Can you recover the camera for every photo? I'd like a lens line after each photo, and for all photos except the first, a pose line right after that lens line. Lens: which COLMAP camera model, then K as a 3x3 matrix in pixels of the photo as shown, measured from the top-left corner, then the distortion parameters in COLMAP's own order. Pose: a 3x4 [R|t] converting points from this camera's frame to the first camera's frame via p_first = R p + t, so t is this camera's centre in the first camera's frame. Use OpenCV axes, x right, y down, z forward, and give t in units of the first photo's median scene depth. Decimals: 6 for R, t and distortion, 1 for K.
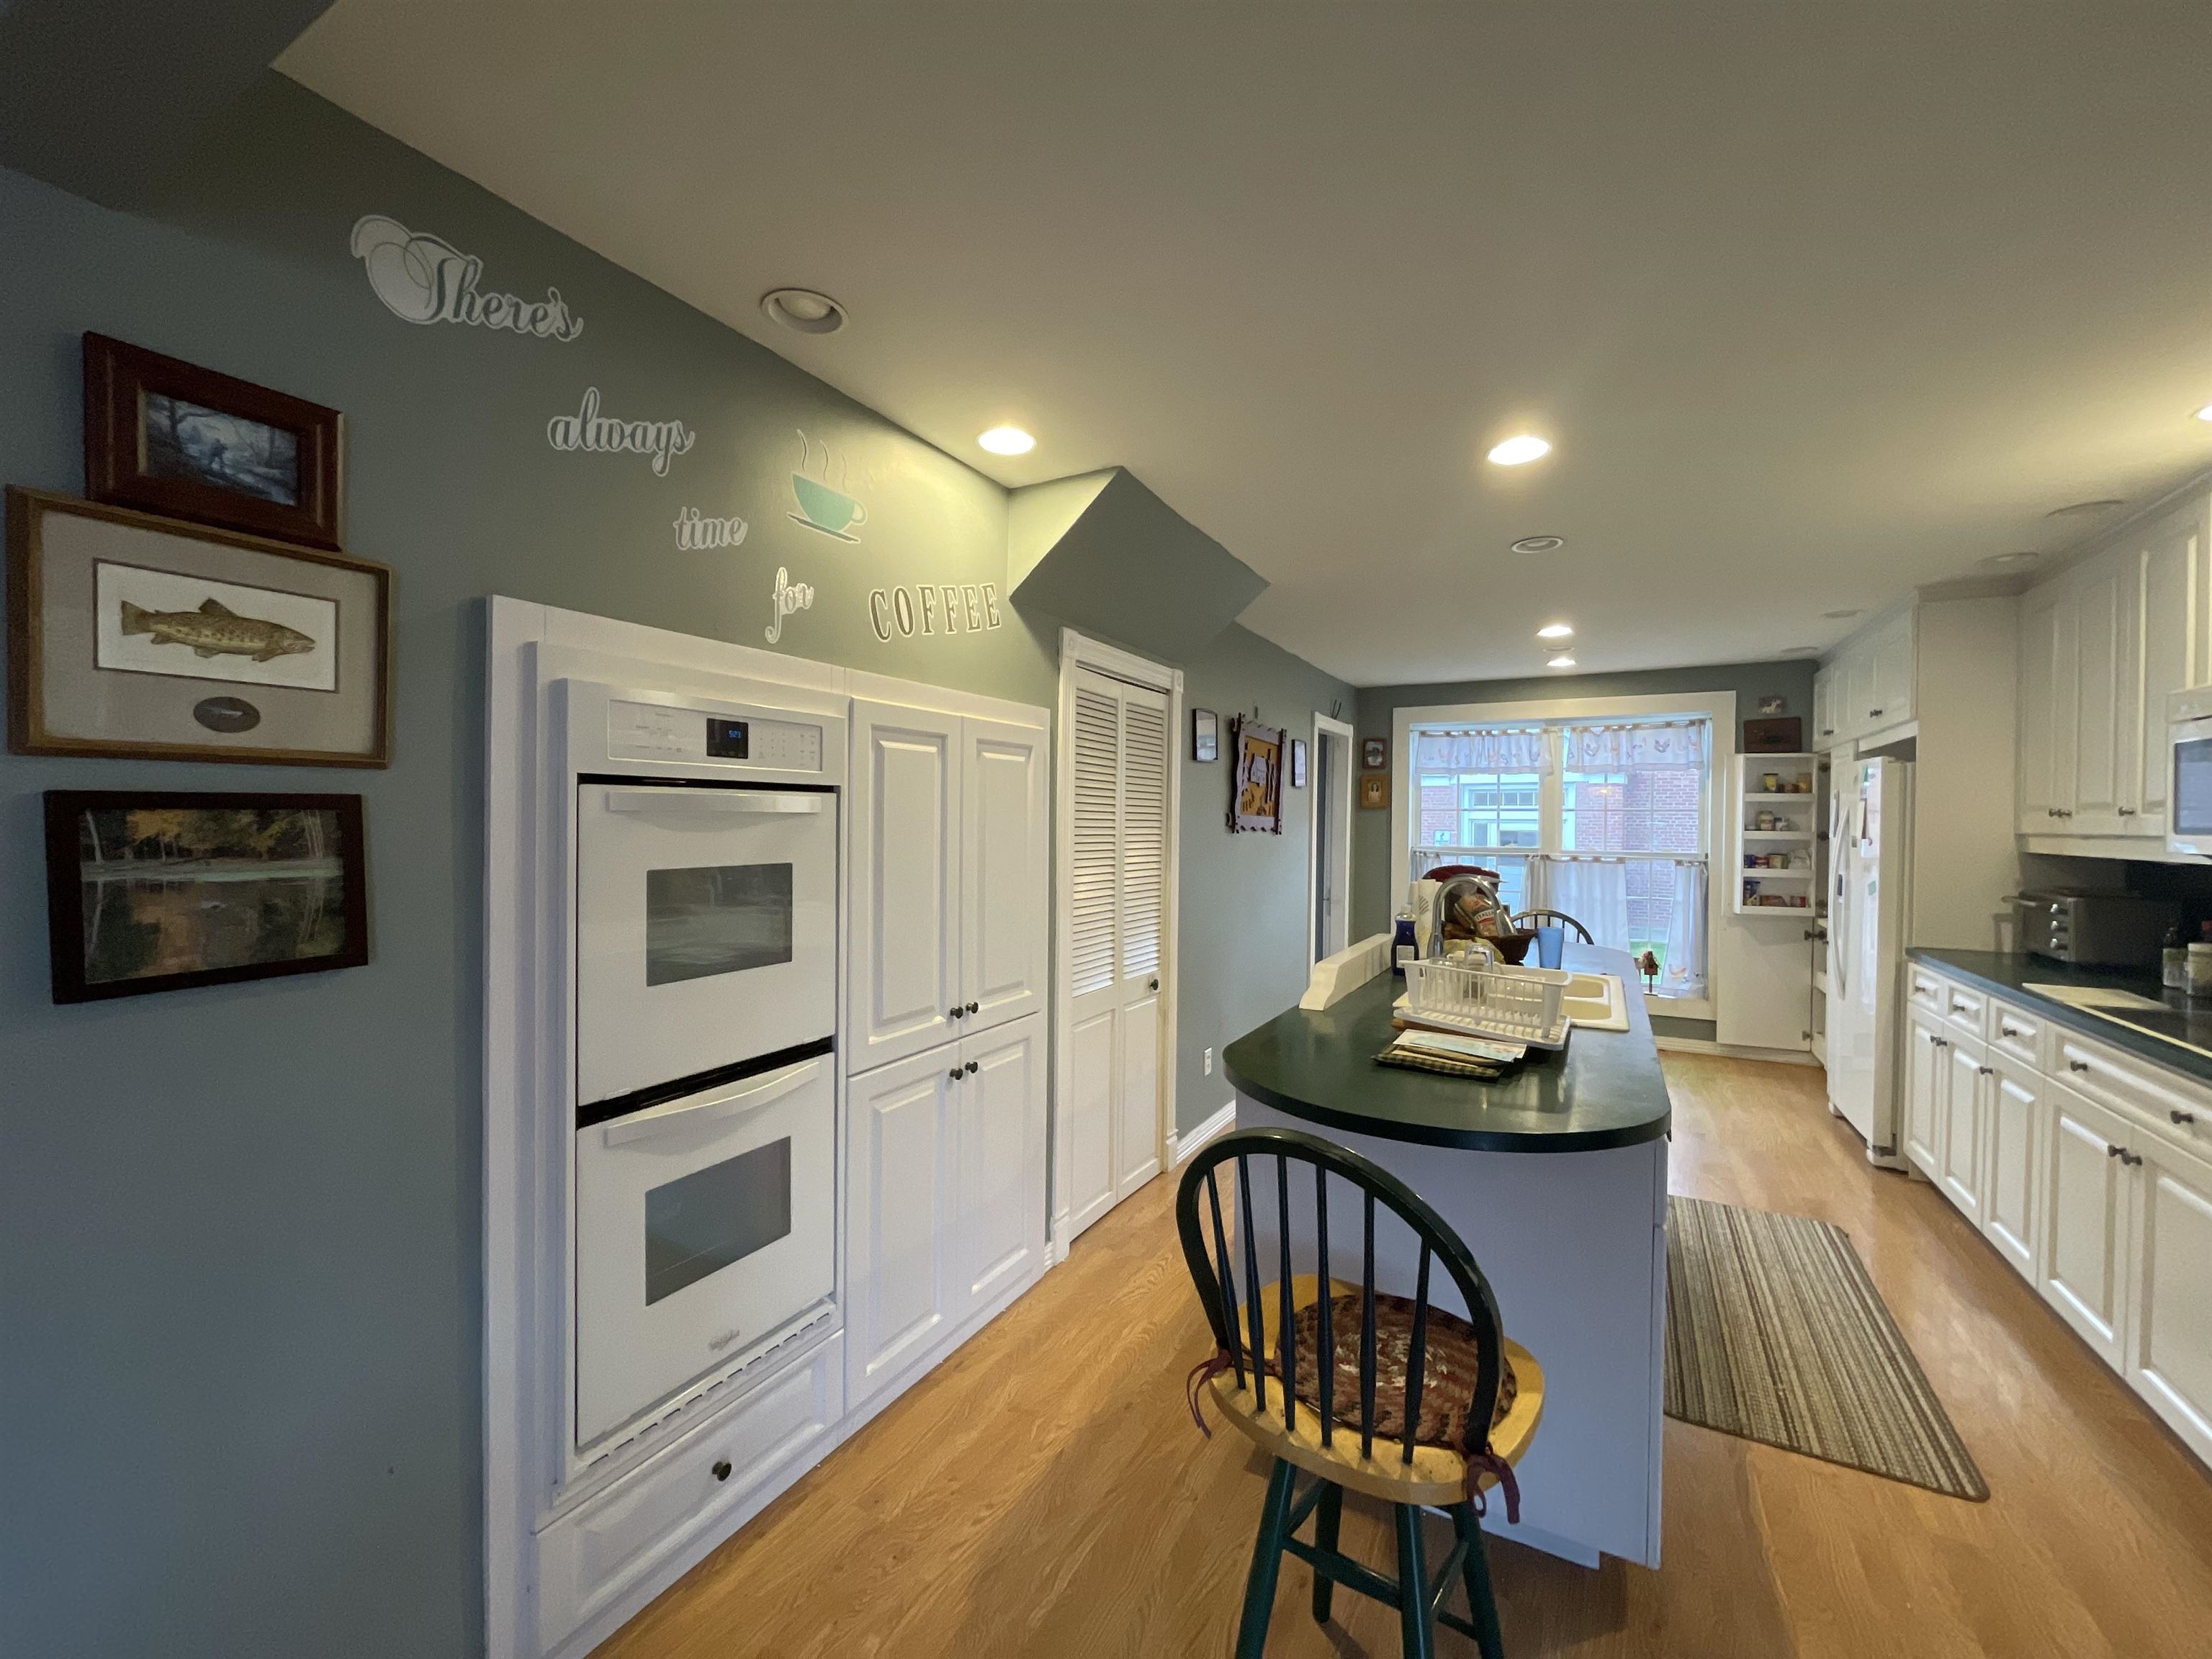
lens RADIAL K [[913.0, 0, 1100.5], [0, 913.0, 833.9], [0, 0, 1]] dist [-0.000416, -0.000416]
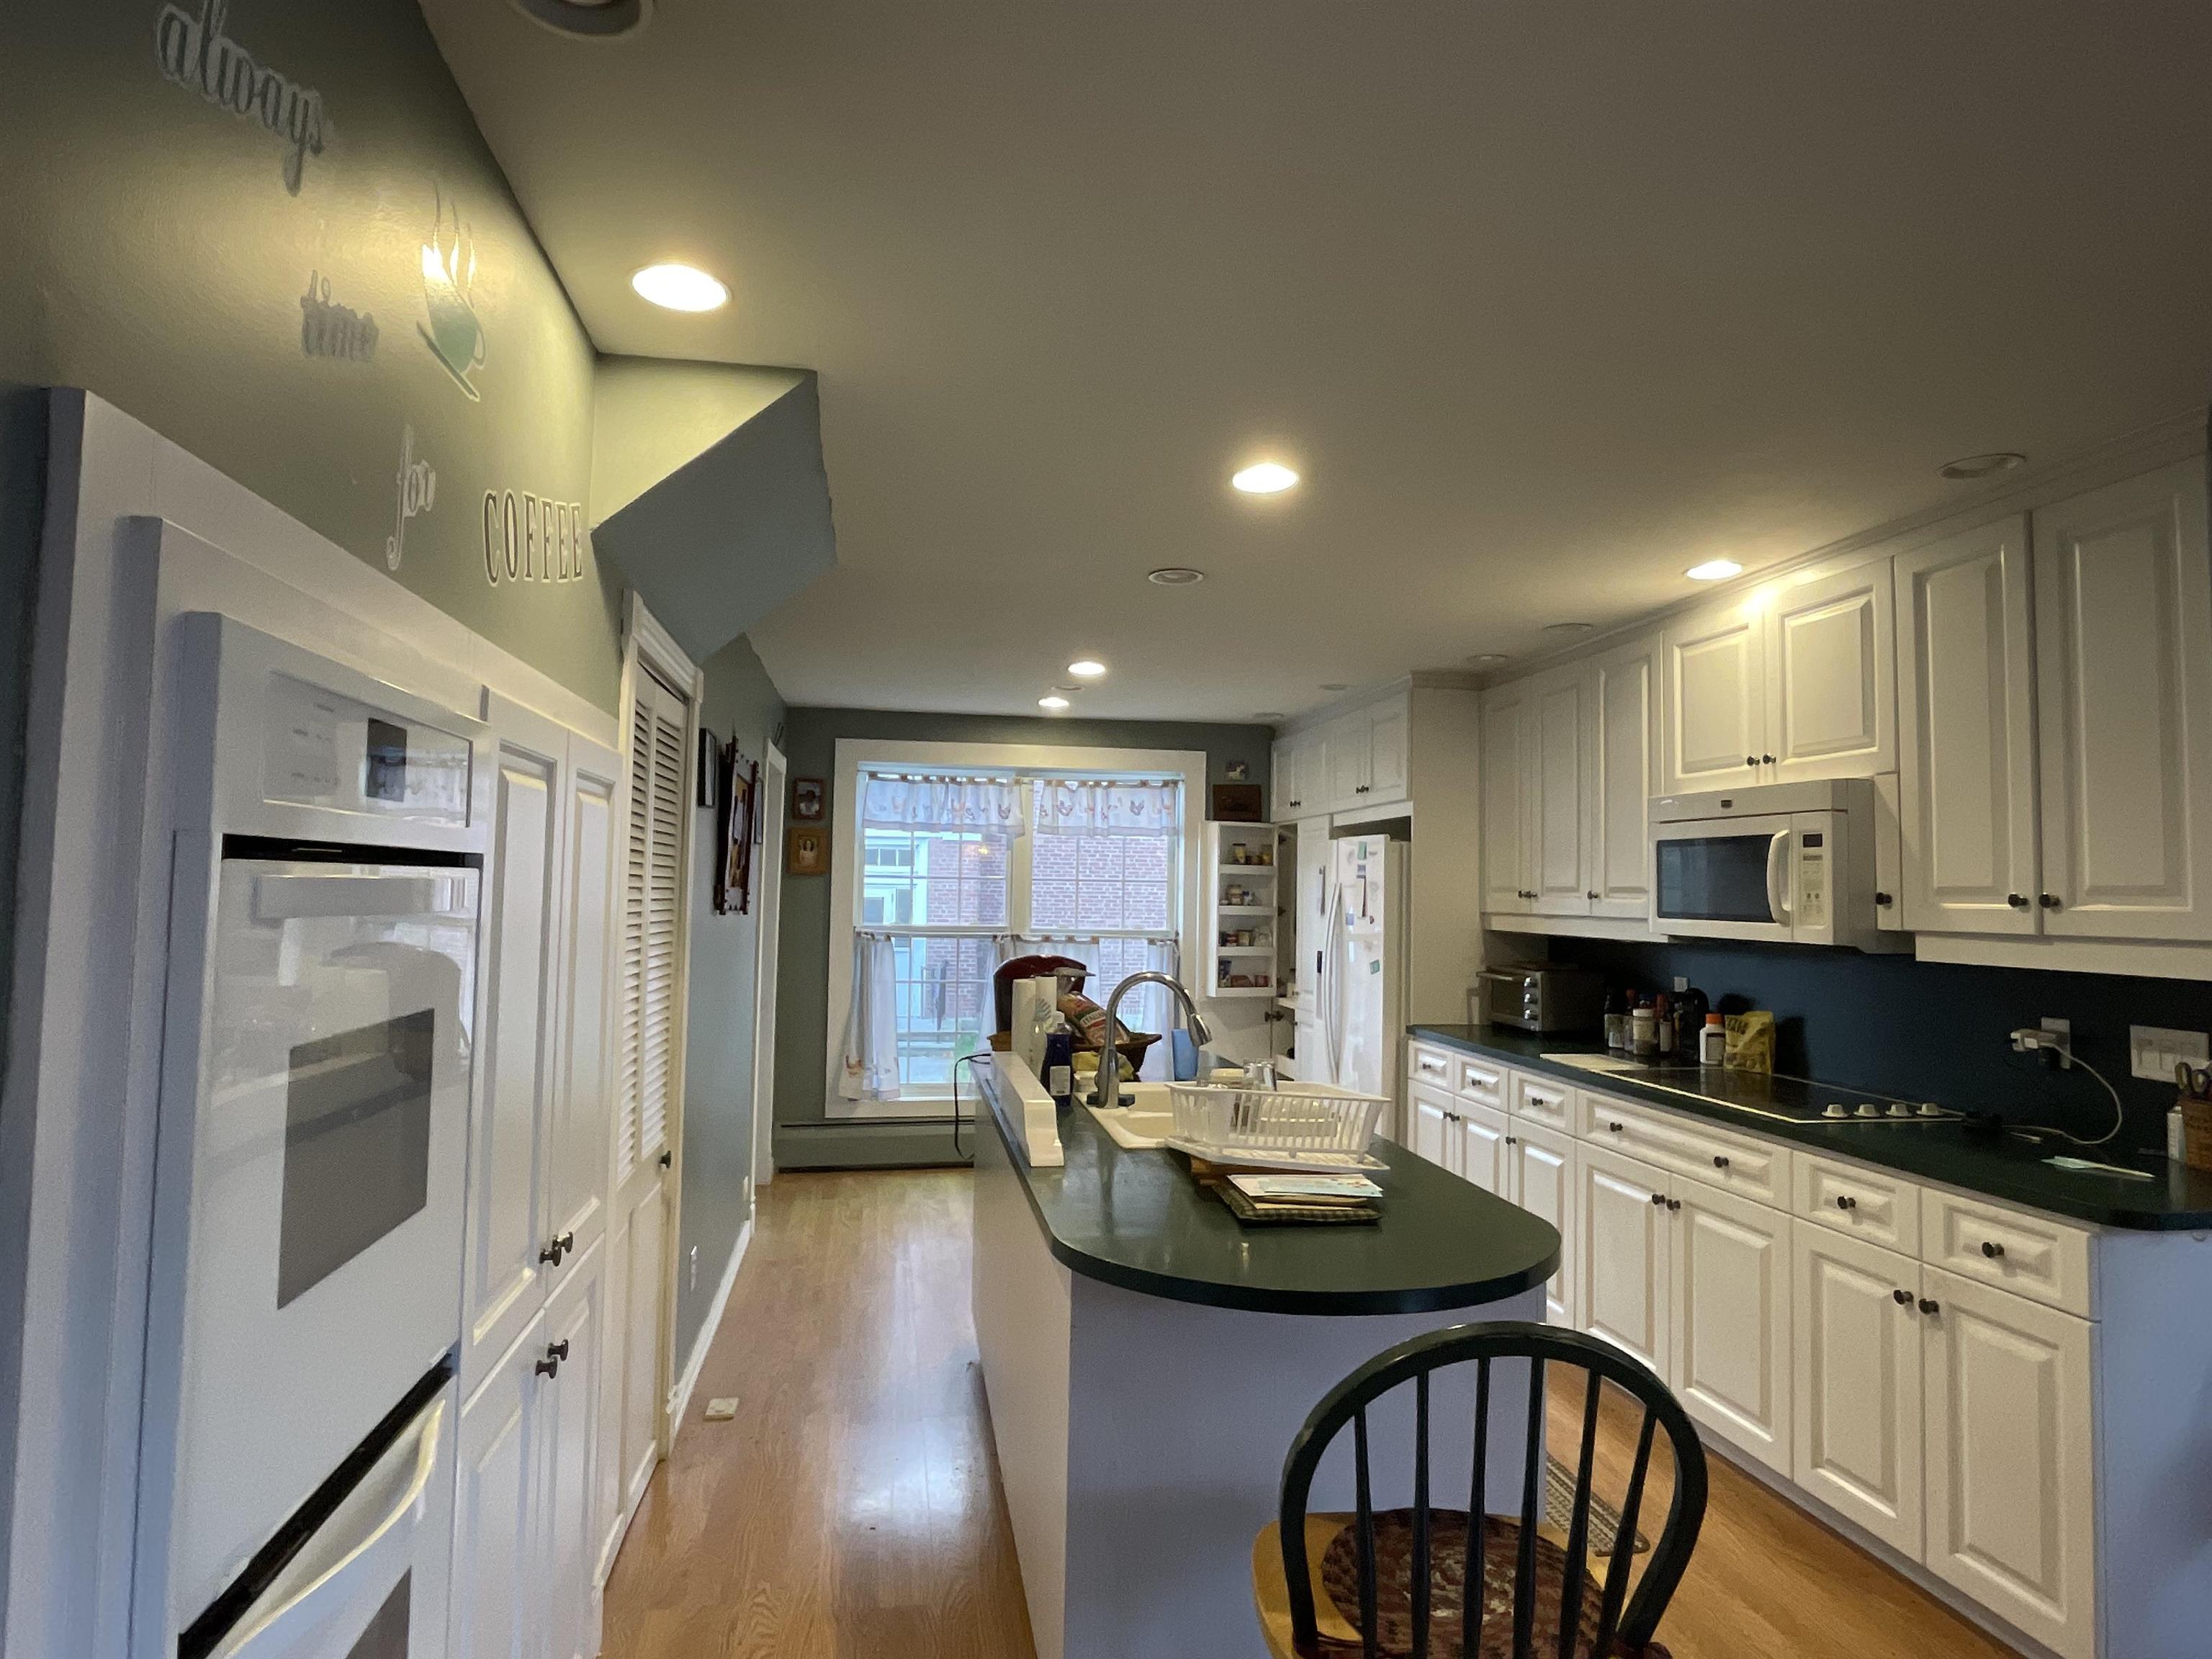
lens RADIAL K [[1271.0, 0, 1106.0], [0, 1271.0, 829.5], [0, 0, 1]] dist [0.000808, 0.002202]
pose [[0.775676, 0.035315, 0.630143, -0.253855], [-0.001922, 0.998561, -0.053597, -0.014938], [-0.631128, 0.040363, 0.774627, 0.110732]]
